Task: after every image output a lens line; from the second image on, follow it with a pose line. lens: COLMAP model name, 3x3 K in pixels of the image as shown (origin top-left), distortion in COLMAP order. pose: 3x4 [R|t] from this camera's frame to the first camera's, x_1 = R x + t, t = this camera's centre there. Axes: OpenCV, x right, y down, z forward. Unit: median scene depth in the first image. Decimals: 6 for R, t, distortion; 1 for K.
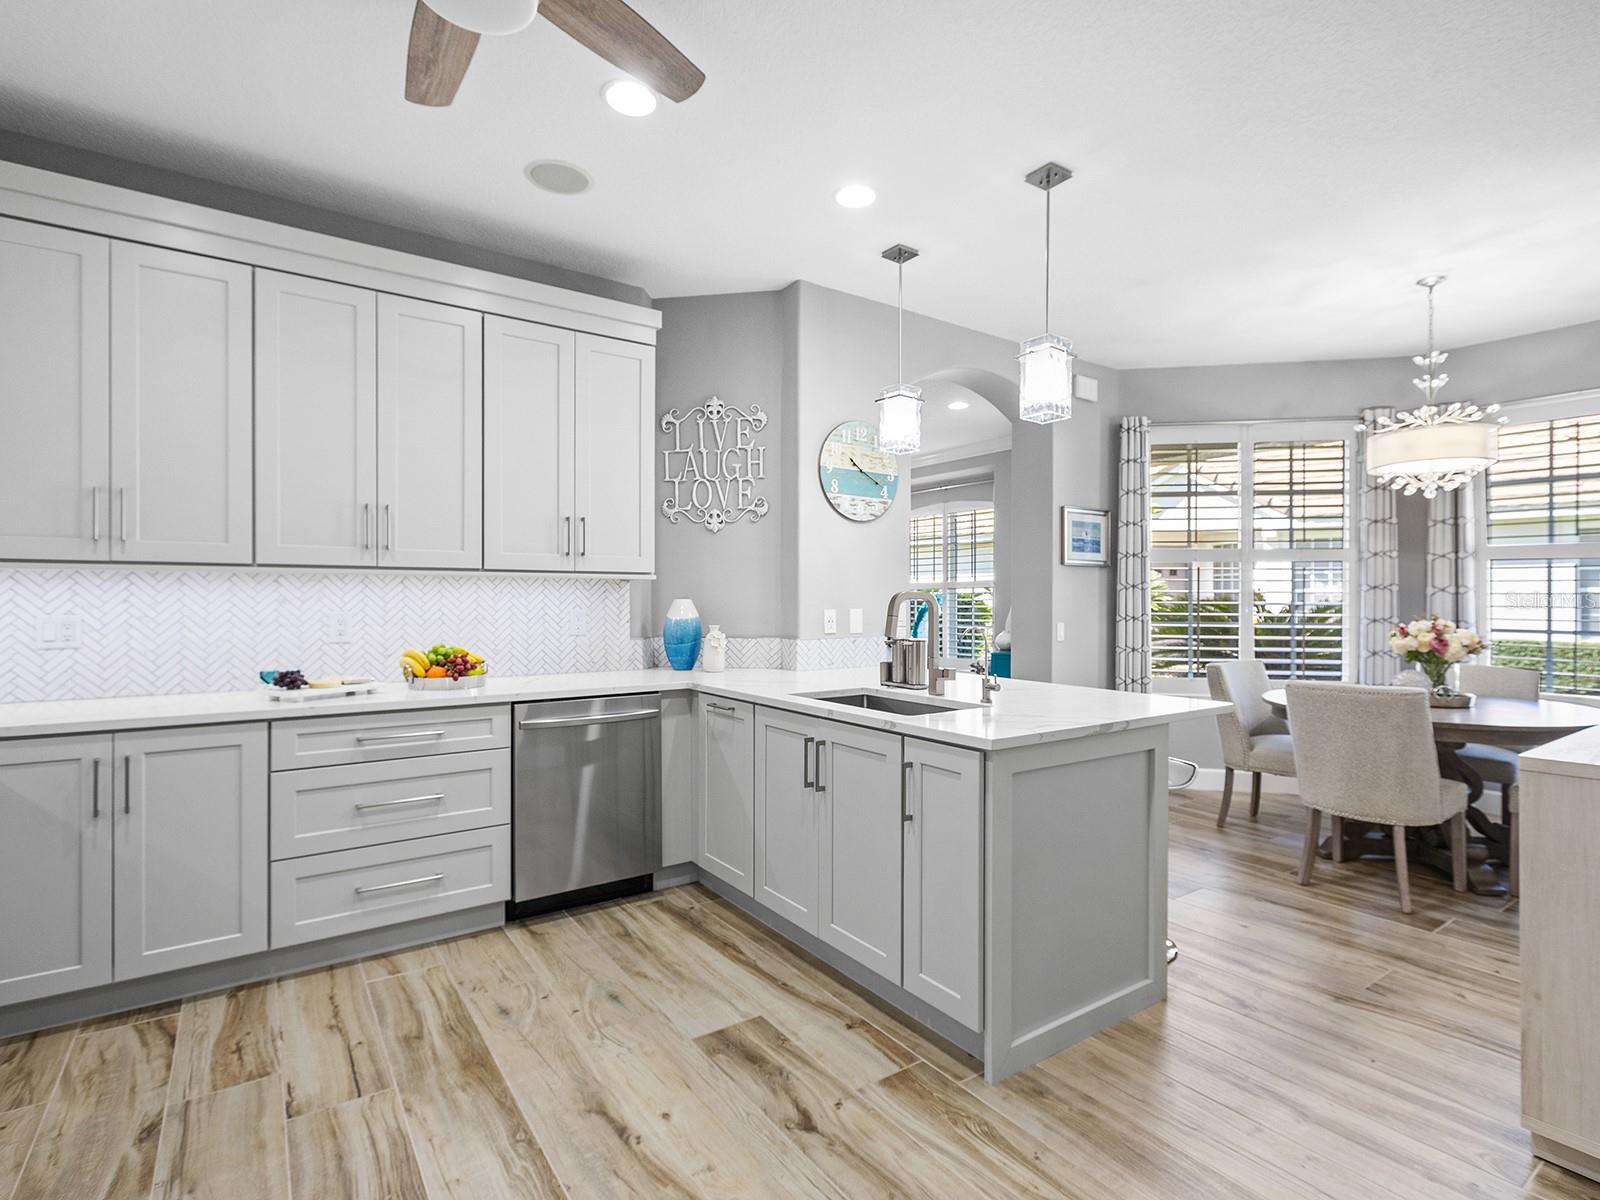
lens RADIAL K [[798.2, 0, 812.0], [0, 798.2, 600.9], [0, 0, 1]] dist [-0.003474, 0.000526]
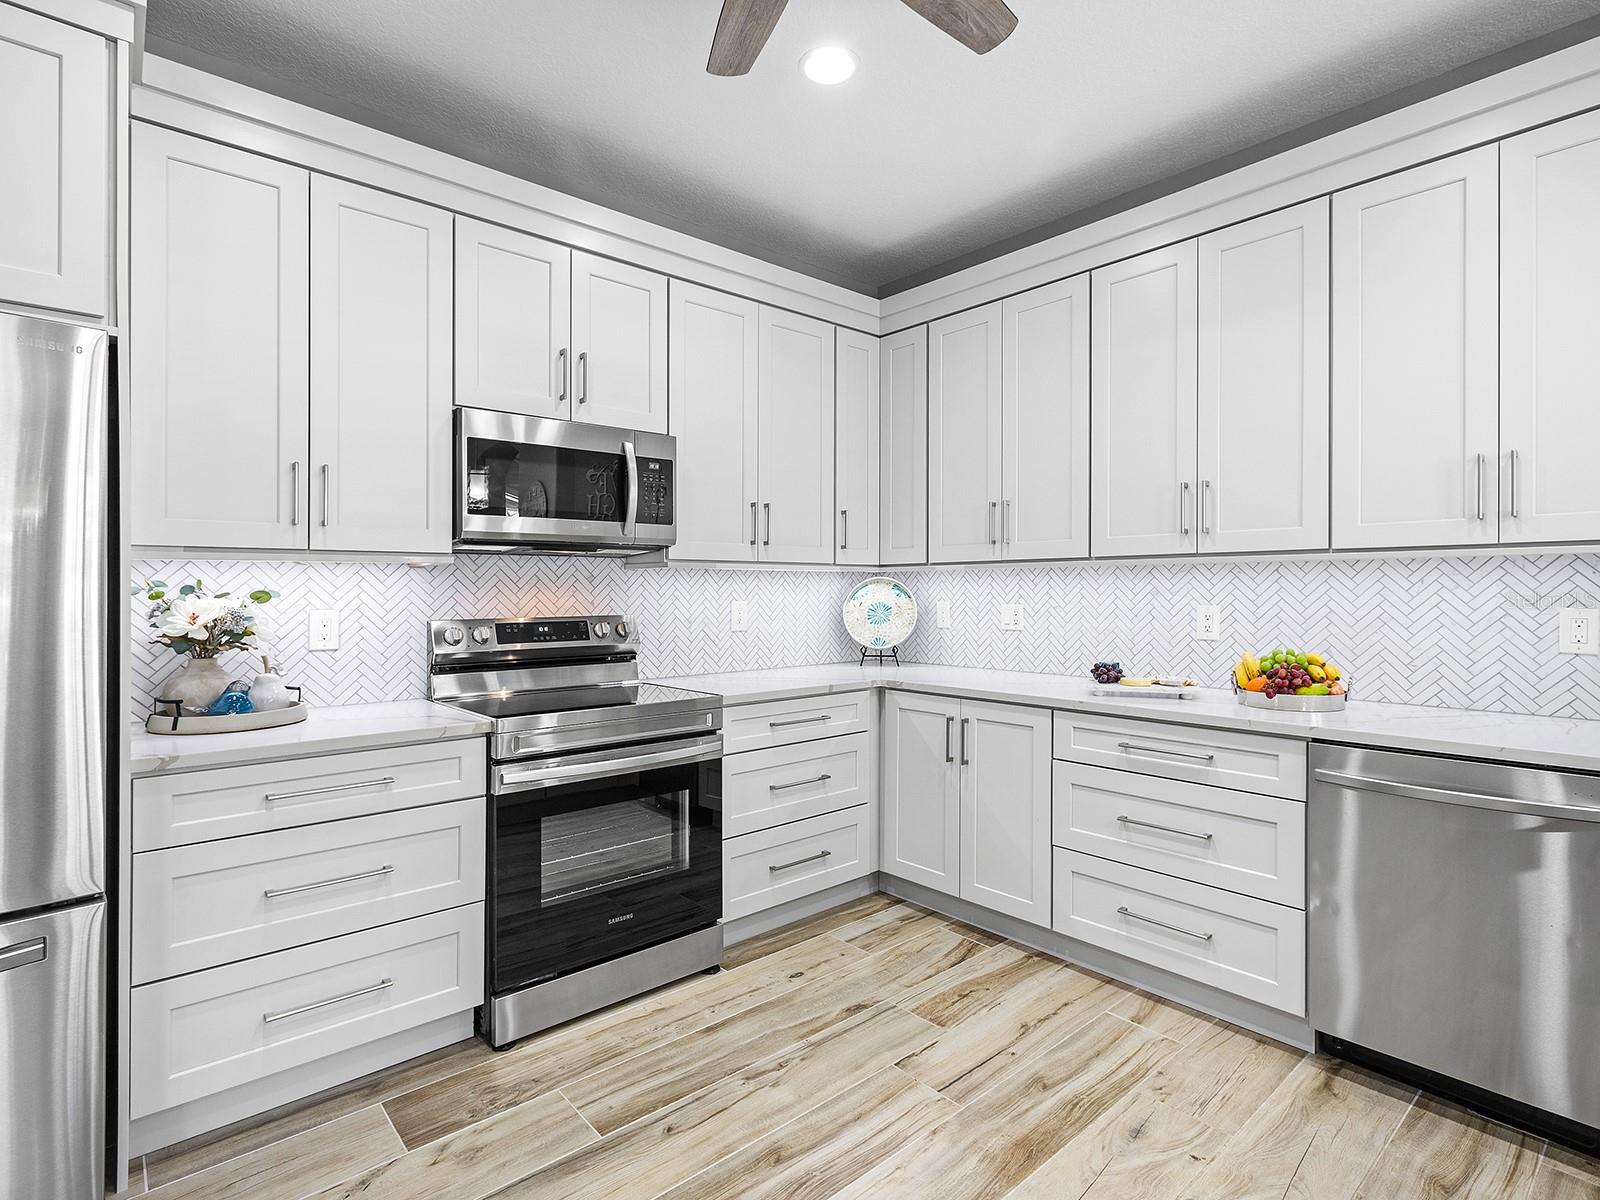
lens RADIAL K [[808.0, 0, 807.5], [0, 808.0, 588.4], [0, 0, 1]] dist [0.000719, -0.000567]
pose [[0.109049, -0.003080, -0.994032, 0.304302], [0.000277, 0.999995, -0.003068, -0.003424], [0.994036, 0.000060, 0.109049, 0.522116]]
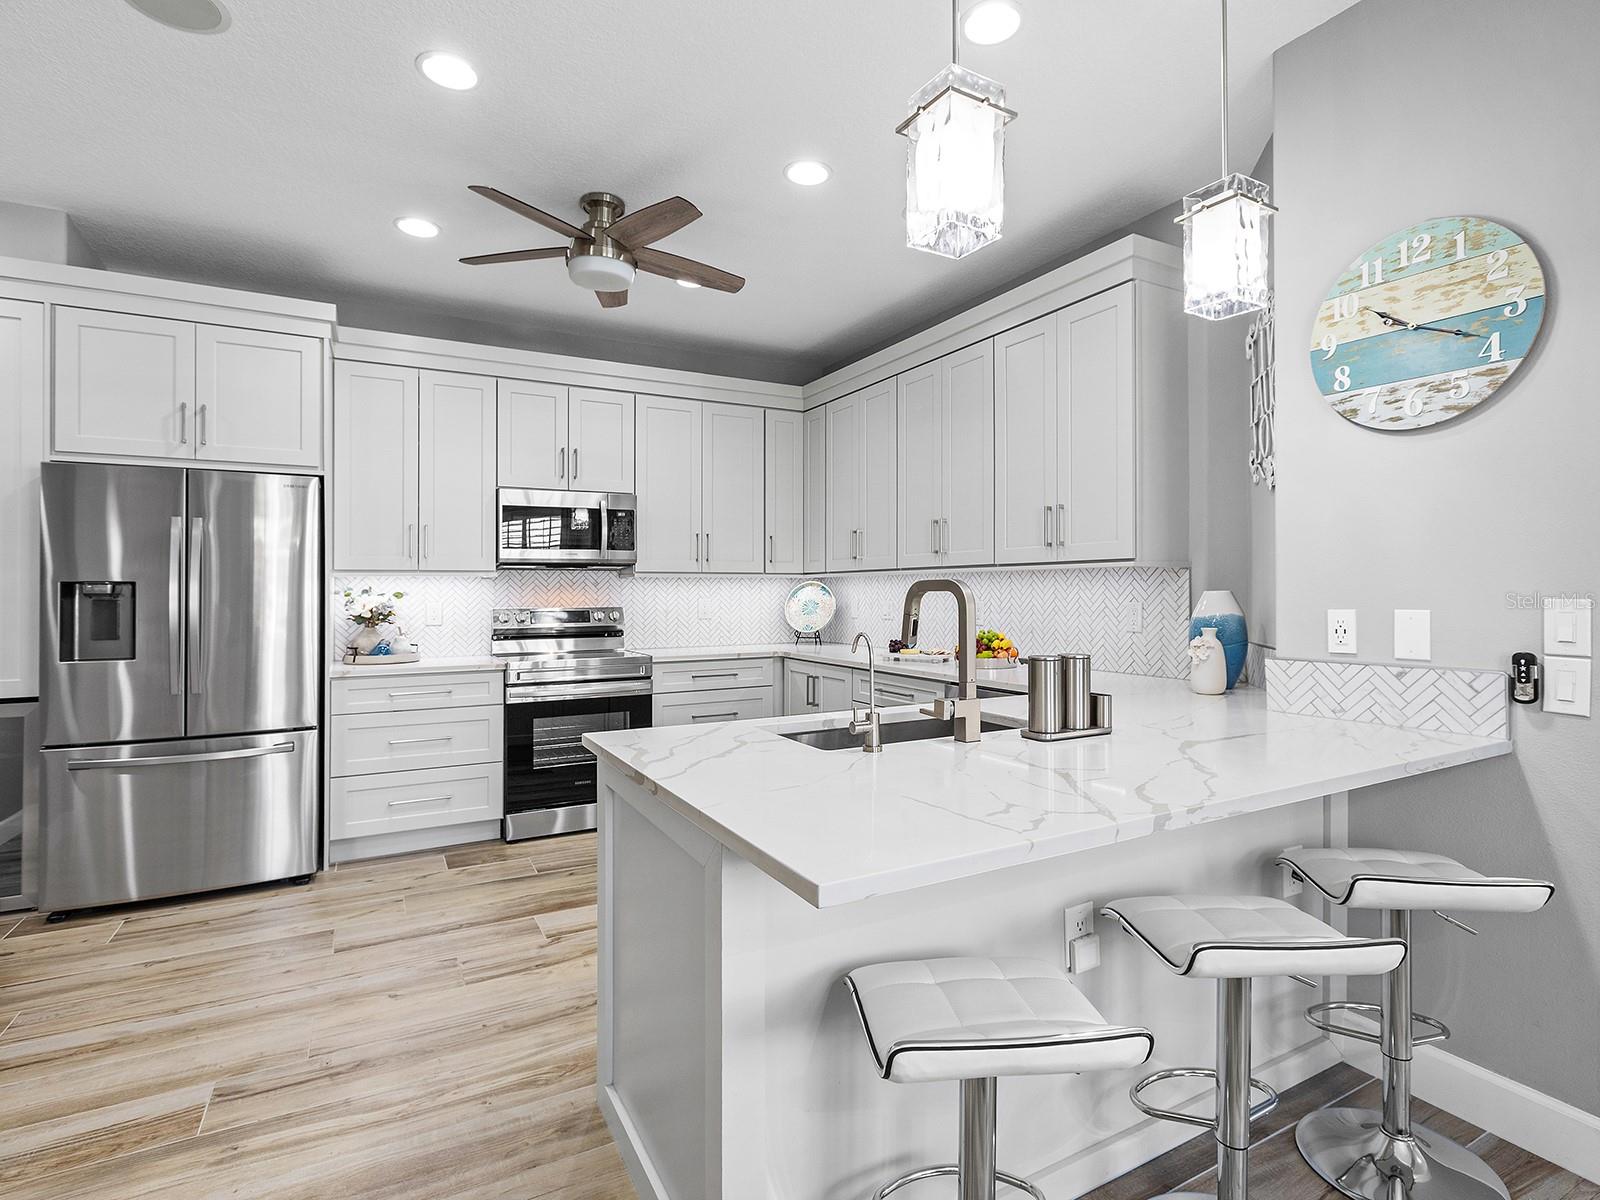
lens RADIAL K [[800.6, 0, 804.4], [0, 800.6, 588.3], [0, 0, 1]] dist [-0.001563, 0.000624]
pose [[-0.115107, -0.003411, -0.993347, 0.850230], [0.002134, 0.999991, -0.003681, -0.003614], [0.993351, -0.002543, -0.115099, 1.001326]]
